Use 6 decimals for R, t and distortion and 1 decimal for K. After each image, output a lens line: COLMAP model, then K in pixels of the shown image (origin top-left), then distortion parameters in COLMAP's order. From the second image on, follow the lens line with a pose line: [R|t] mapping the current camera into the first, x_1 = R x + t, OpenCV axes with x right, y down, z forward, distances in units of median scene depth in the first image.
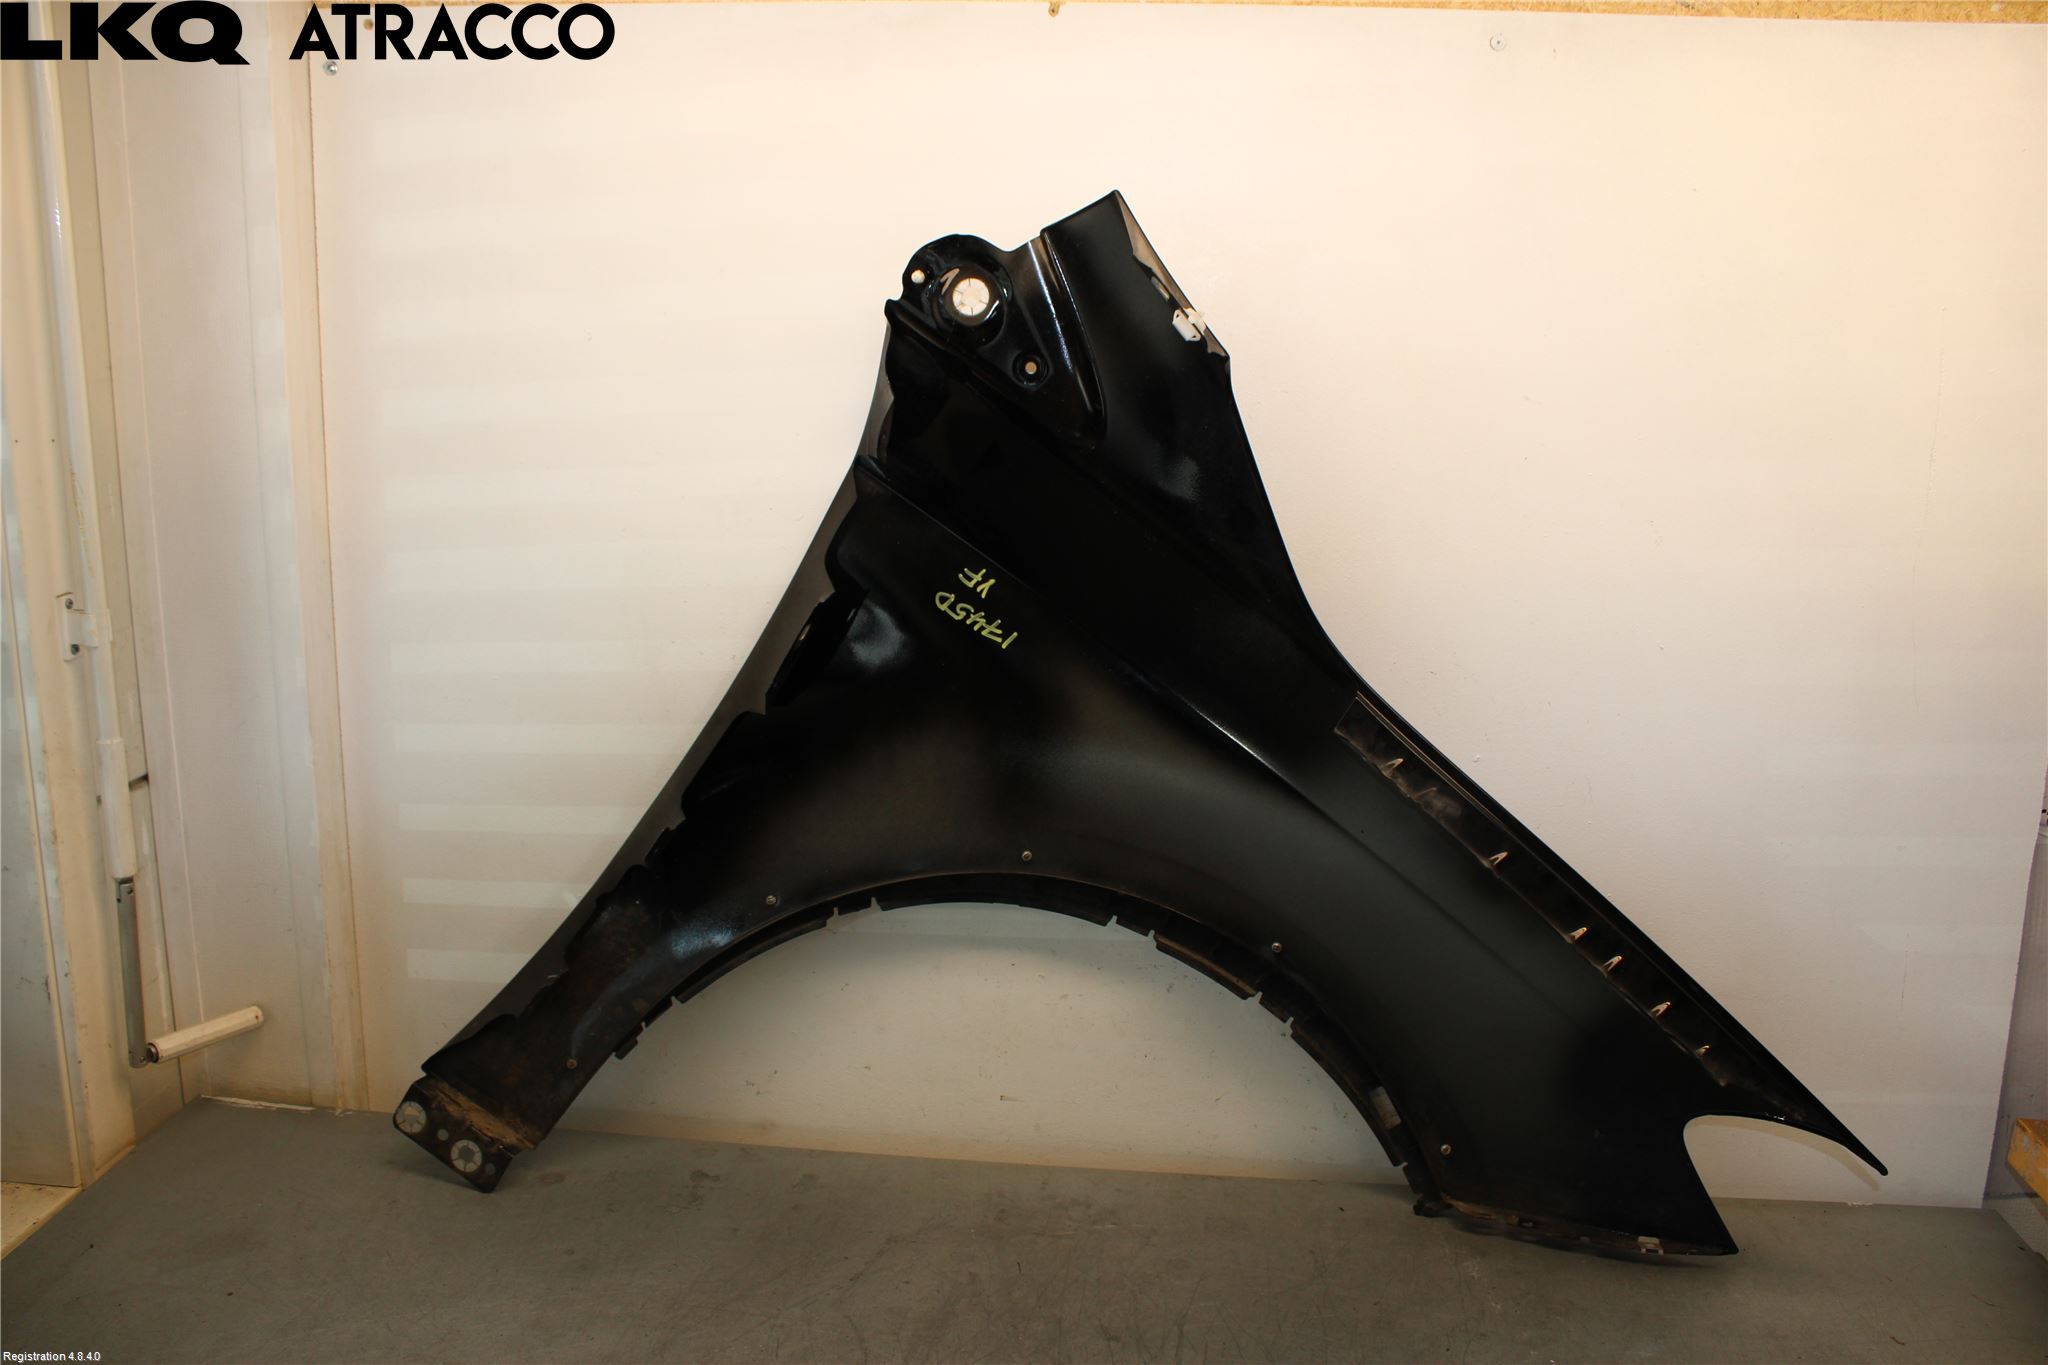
lens RADIAL K [[1901.3, 0, 1024.0], [0, 1901.3, 682.5], [0, 0, 1]] dist [-0.007869, -0.005074]
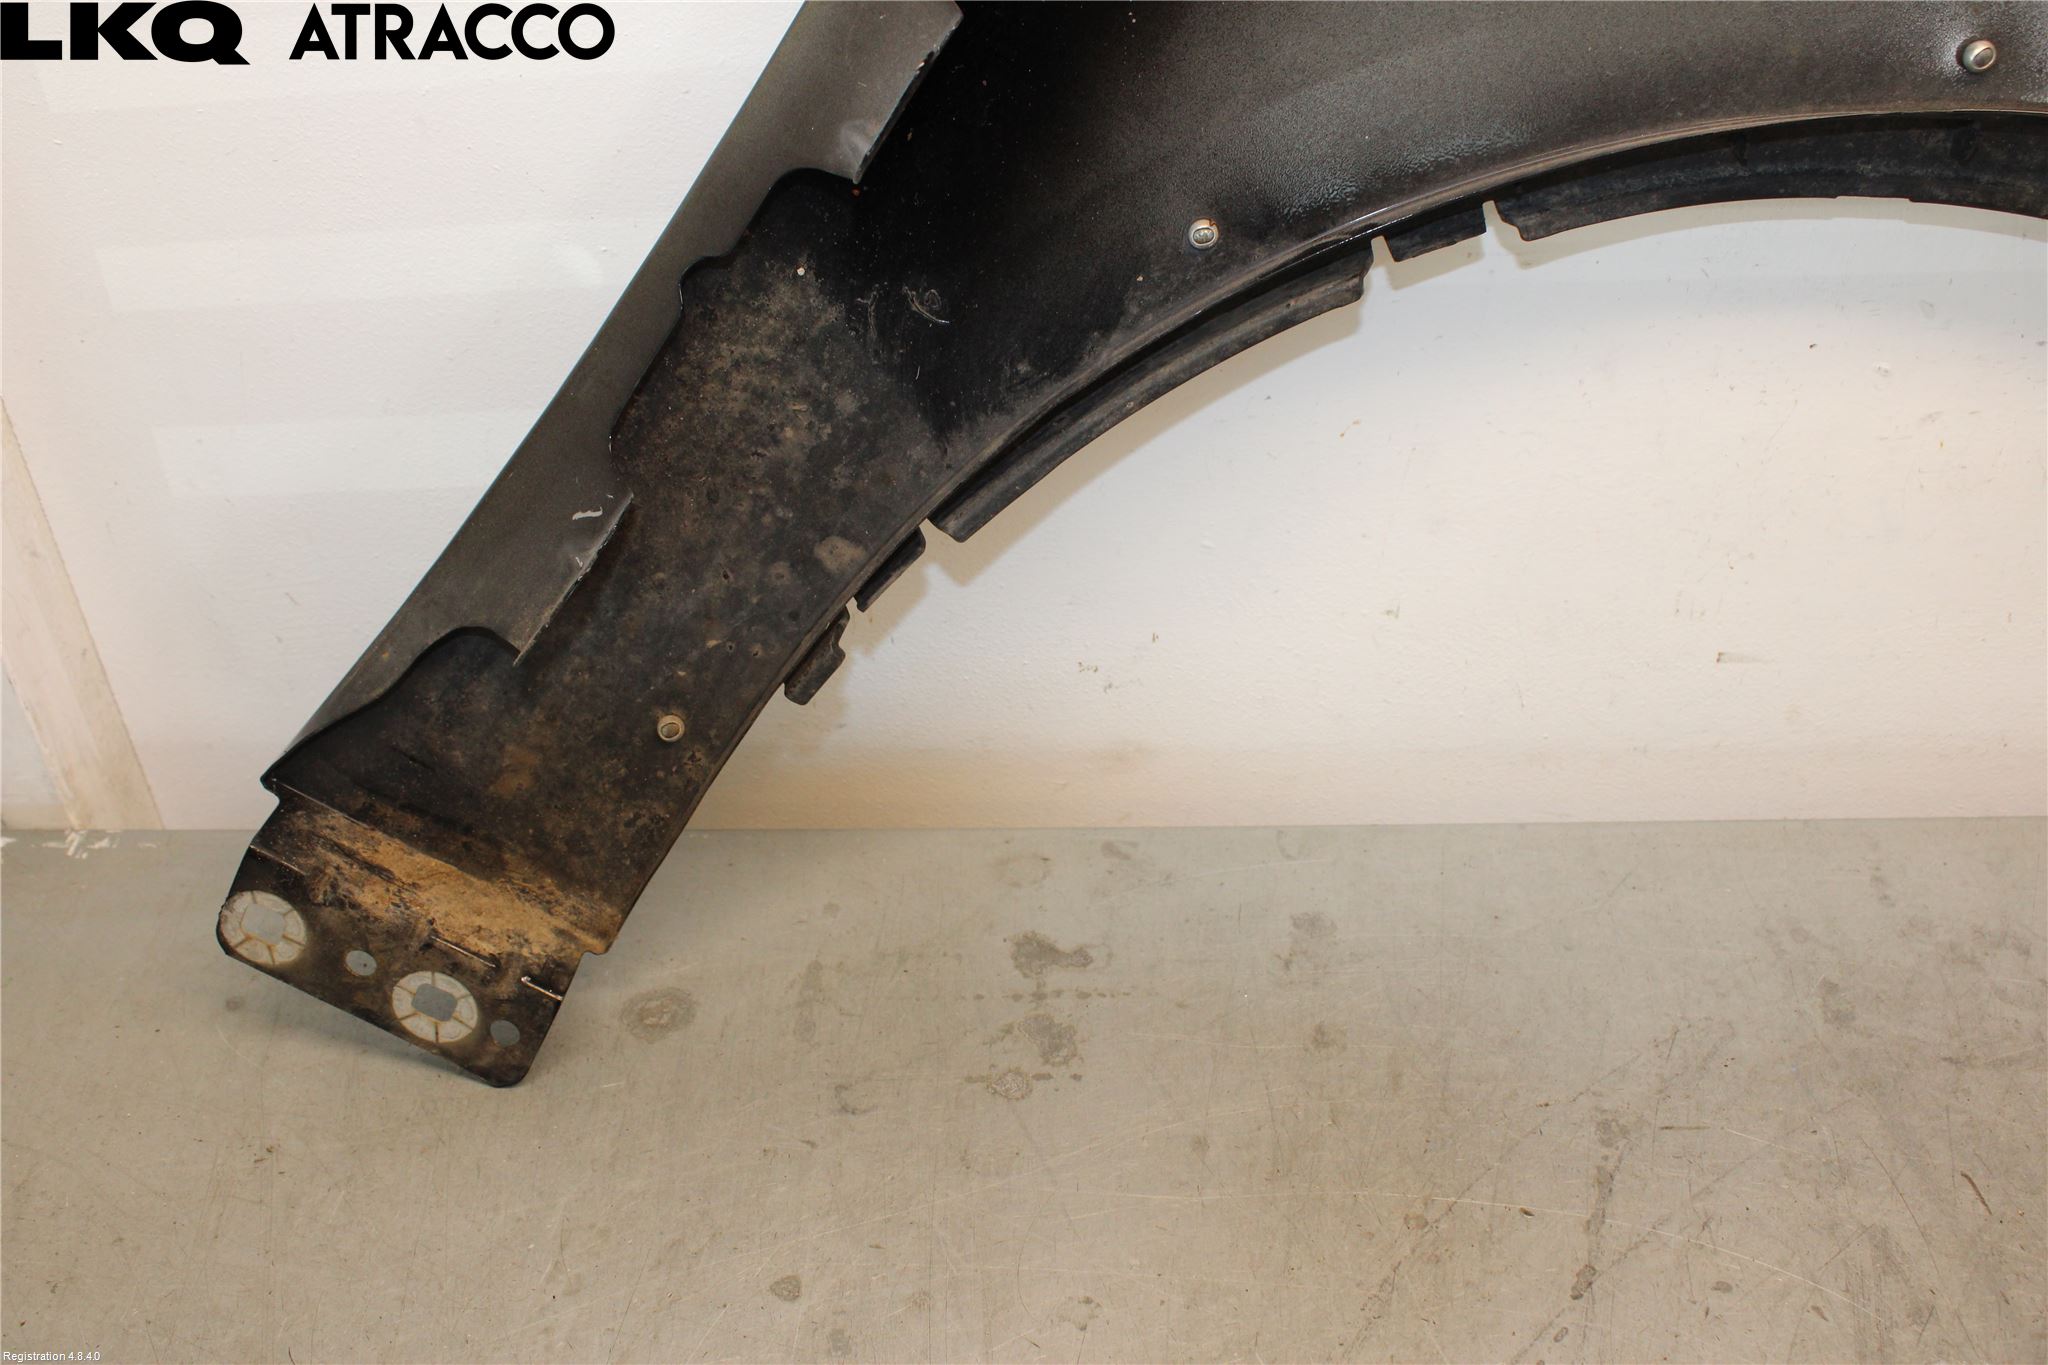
lens RADIAL K [[2147.9, 0, 1024.0], [0, 2147.9, 682.5], [0, 0, 1]] dist [-0.103446, 0.022730]
pose [[0.995647, -0.085772, 0.036474, -0.185959], [0.062976, 0.907571, 0.415149, 0.027980], [-0.068711, -0.411045, 0.909022, 0.631005]]
